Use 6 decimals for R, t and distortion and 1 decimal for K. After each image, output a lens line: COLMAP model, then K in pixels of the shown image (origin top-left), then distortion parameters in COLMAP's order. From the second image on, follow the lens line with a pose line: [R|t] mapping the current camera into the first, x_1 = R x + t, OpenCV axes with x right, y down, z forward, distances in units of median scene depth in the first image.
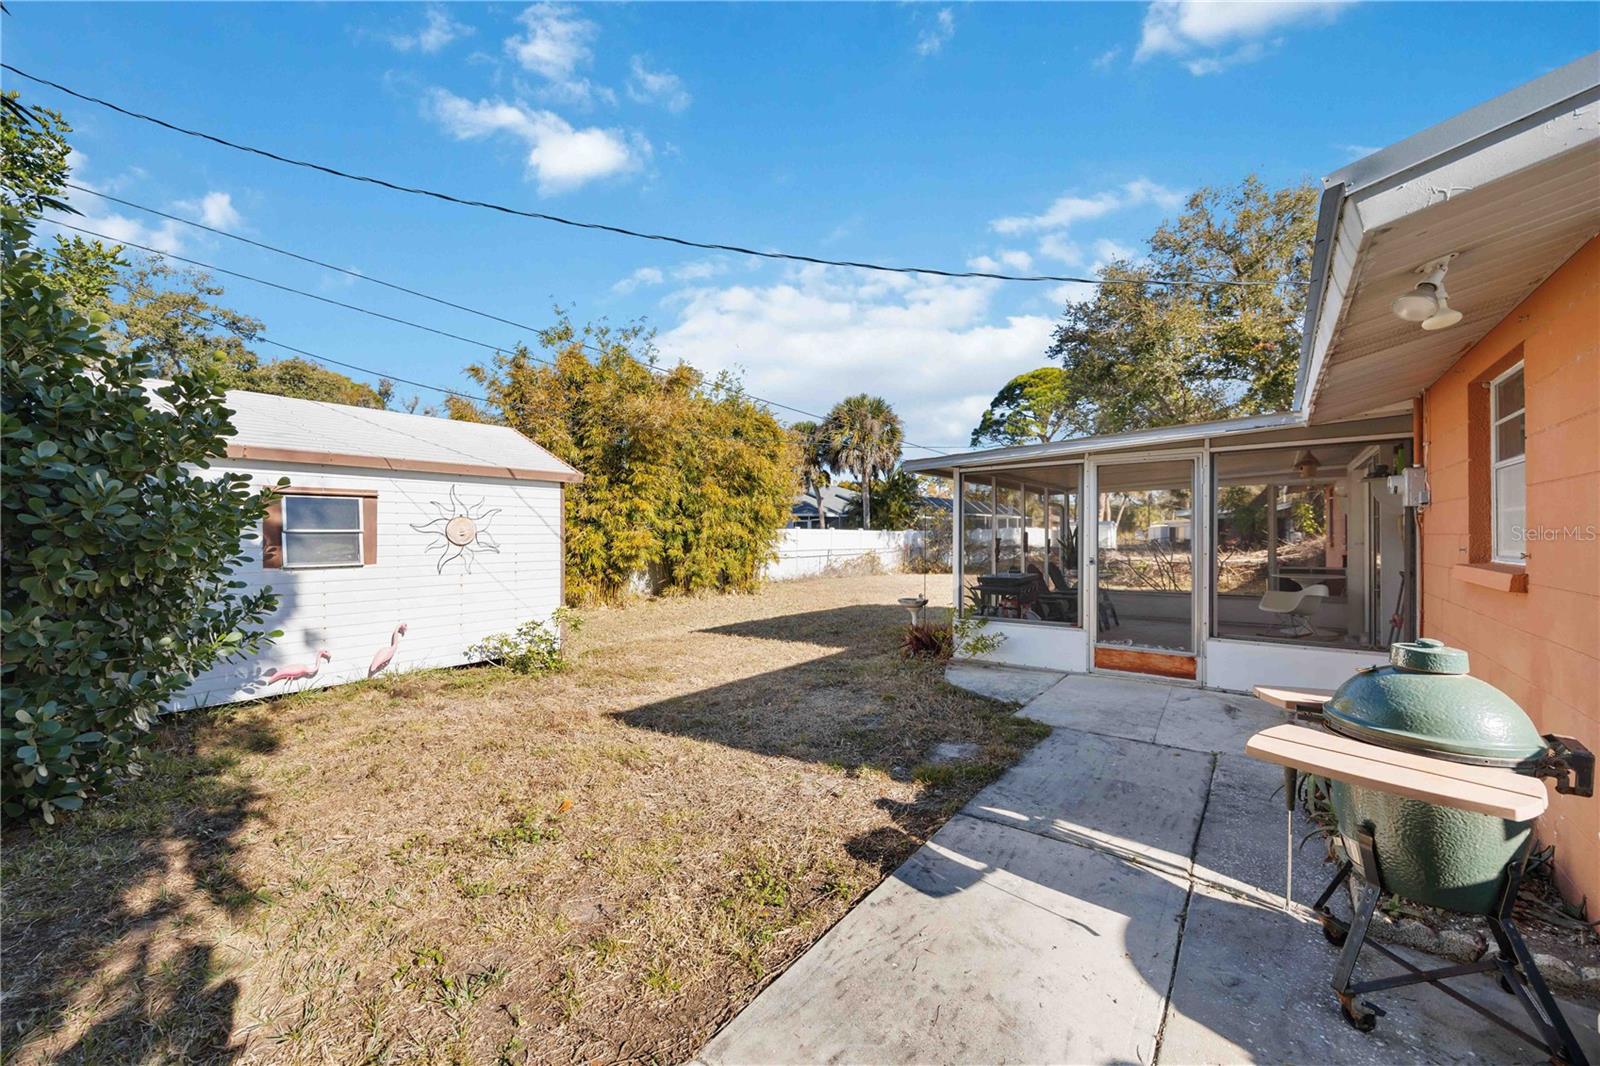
lens RADIAL K [[616.7, 0, 795.7], [0, 616.7, 535.0], [0, 0, 1]] dist [-0.005824, 0.000237]
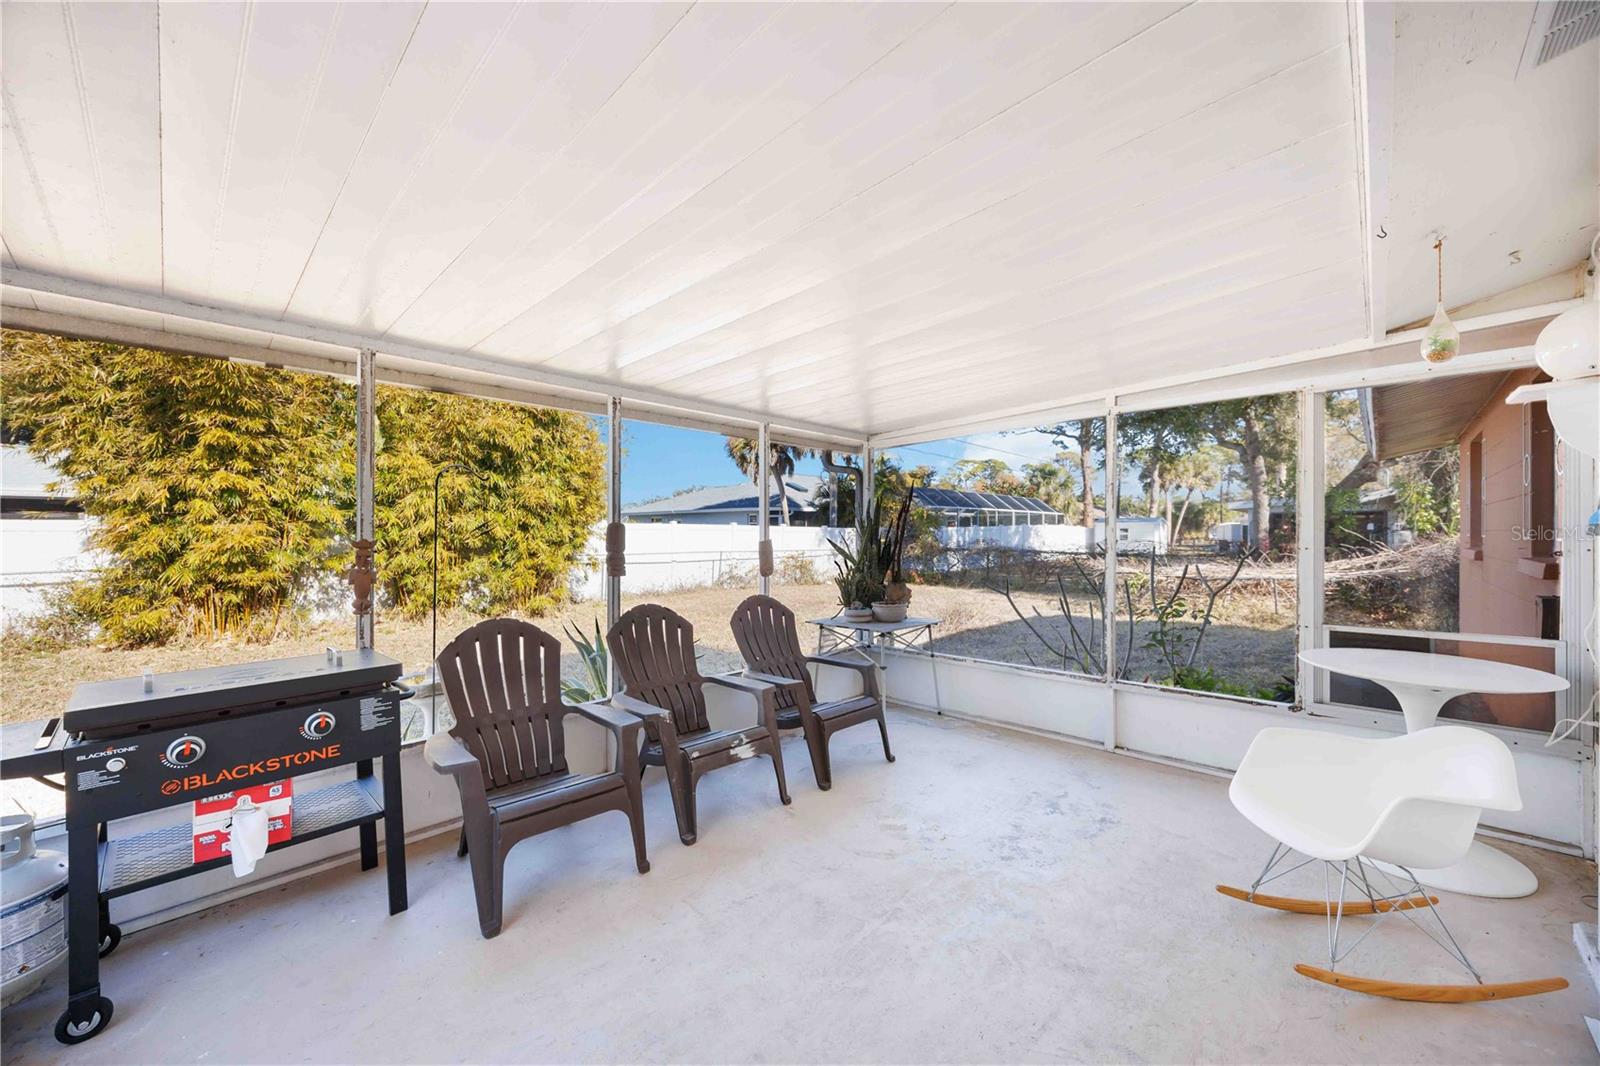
lens RADIAL K [[616.7, 0, 793.3], [0, 616.7, 536.2], [0, 0, 1]] dist [-0.005824, 0.000237]
pose [[0.994502, 0.003855, -0.104644, 0.248802], [-0.003442, 0.999986, 0.004119, 0.001343], [0.104658, -0.003736, 0.994501, 0.296347]]
